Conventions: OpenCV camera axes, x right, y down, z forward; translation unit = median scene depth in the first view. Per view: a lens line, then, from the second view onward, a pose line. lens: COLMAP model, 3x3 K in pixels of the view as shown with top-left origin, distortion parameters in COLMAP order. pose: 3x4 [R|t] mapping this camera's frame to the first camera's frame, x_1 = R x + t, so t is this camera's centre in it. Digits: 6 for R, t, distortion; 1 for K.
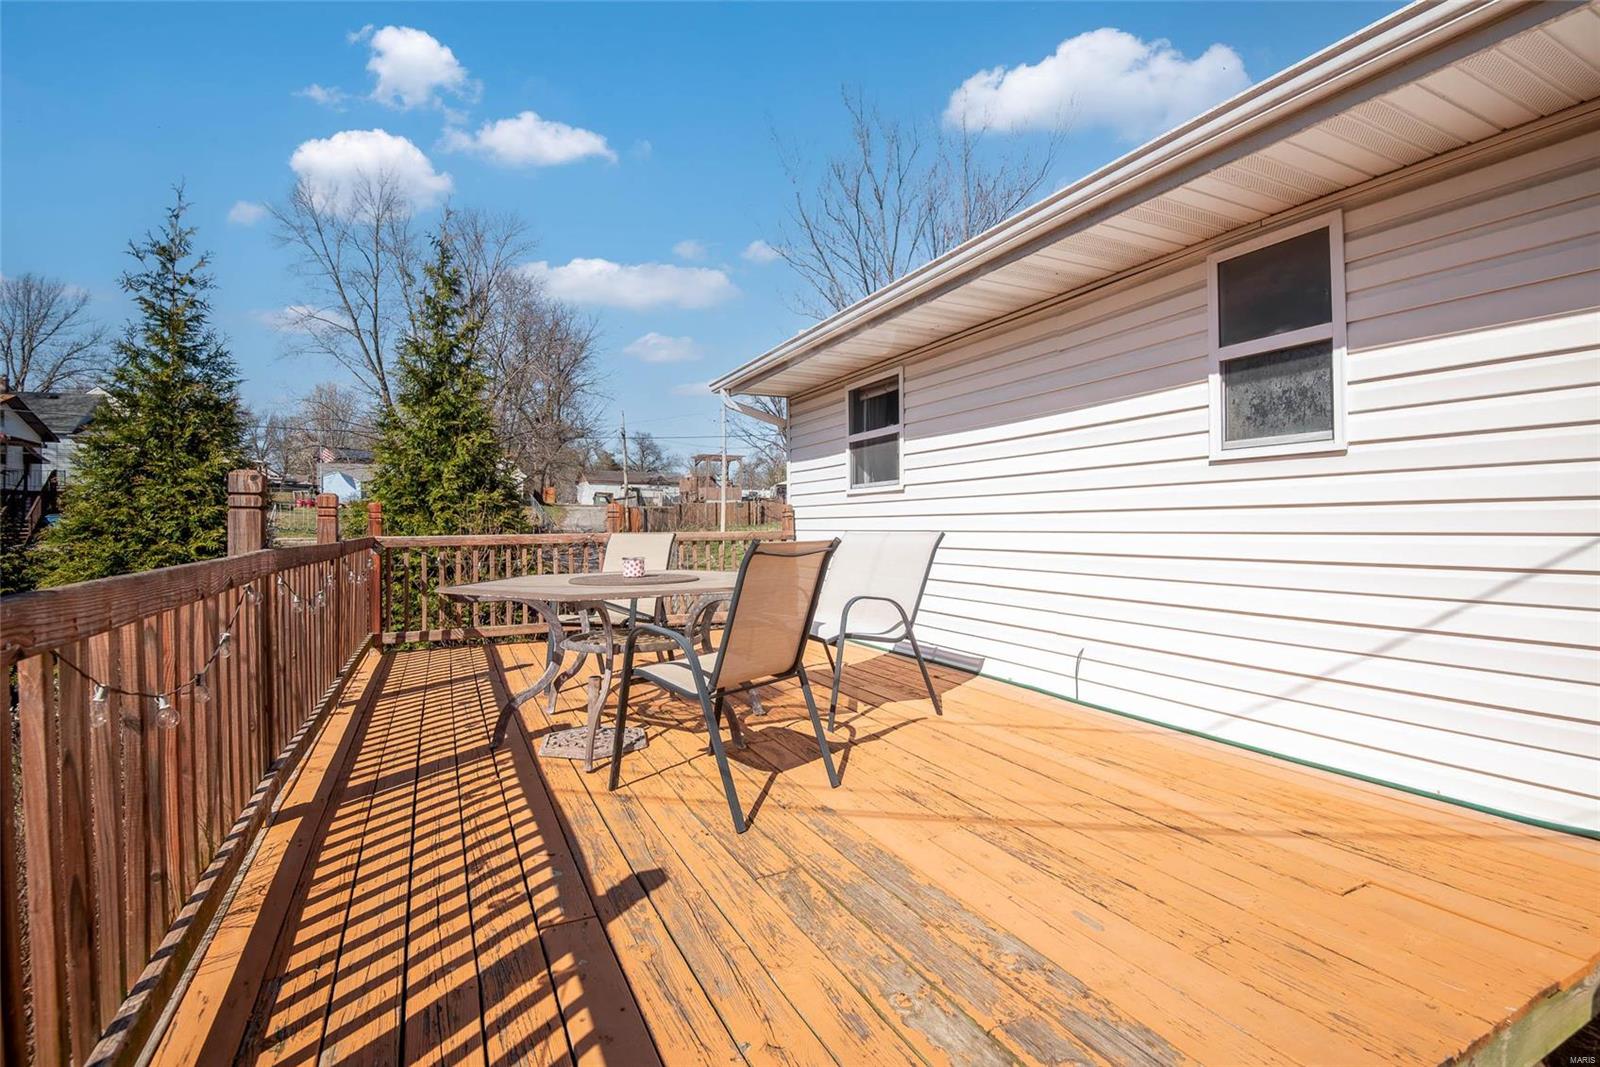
lens RADIAL K [[782.6, 0, 805.2], [0, 782.6, 514.5], [0, 0, 1]] dist [-0.026470, -0.006197]
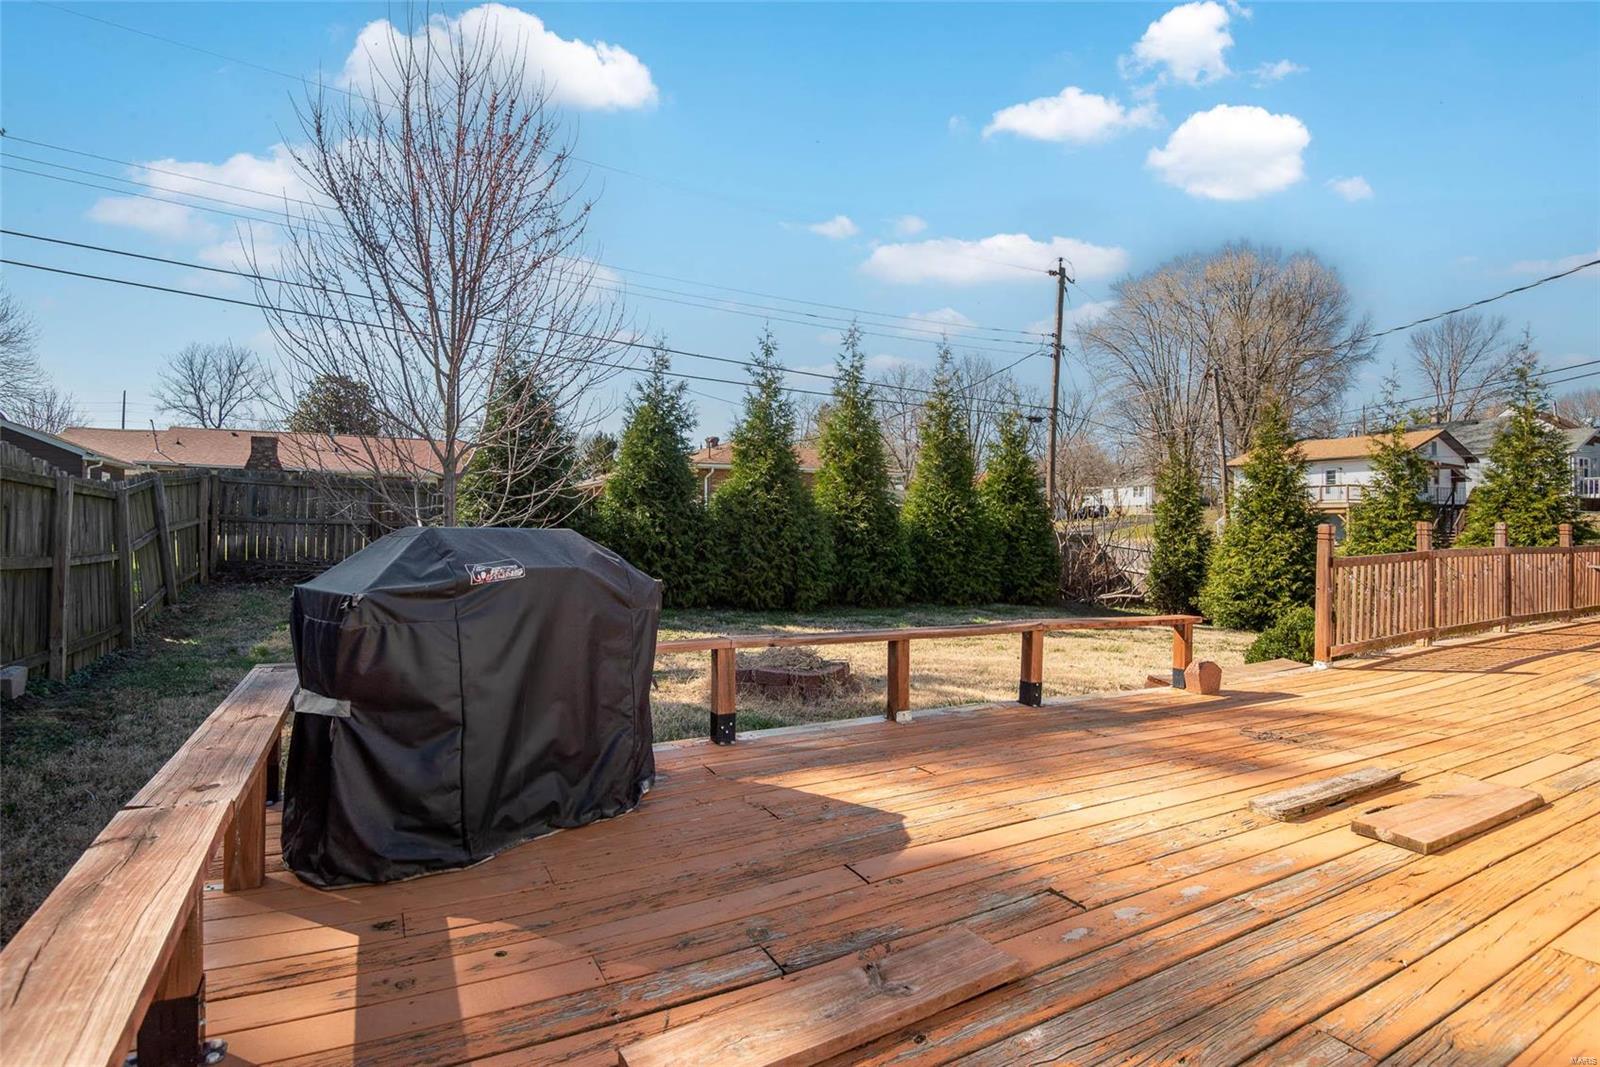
lens RADIAL K [[782.6, 0, 806.1], [0, 782.6, 524.4], [0, 0, 1]] dist [-0.026470, -0.006197]
pose [[0.064728, -0.002935, -0.997899, 0.652718], [0.008198, 0.999963, -0.002409, -0.018359], [0.997869, -0.008025, 0.064750, -0.609401]]
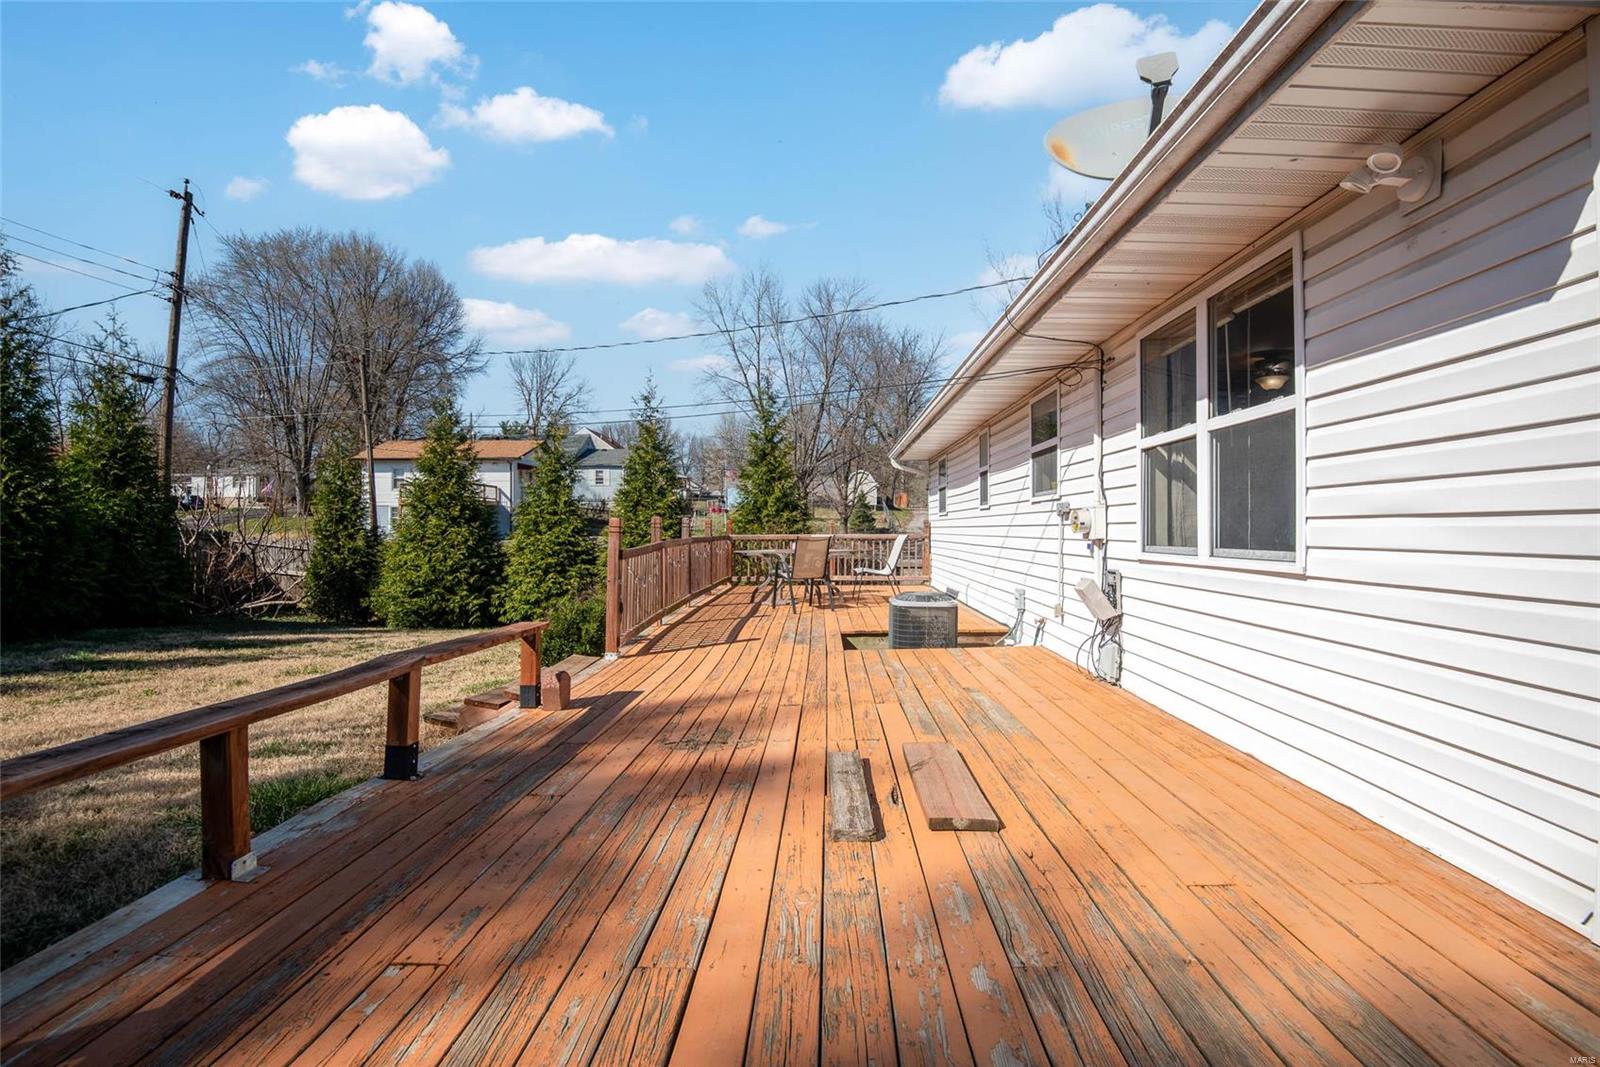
lens RADIAL K [[782.6, 0, 808.2], [0, 782.6, 524.3], [0, 0, 1]] dist [-0.026470, -0.006197]
pose [[0.896285, 0.002467, -0.443471, 0.463330], [0.001962, 0.999953, 0.009528, -0.016735], [0.443473, -0.009410, 0.896238, -0.661974]]
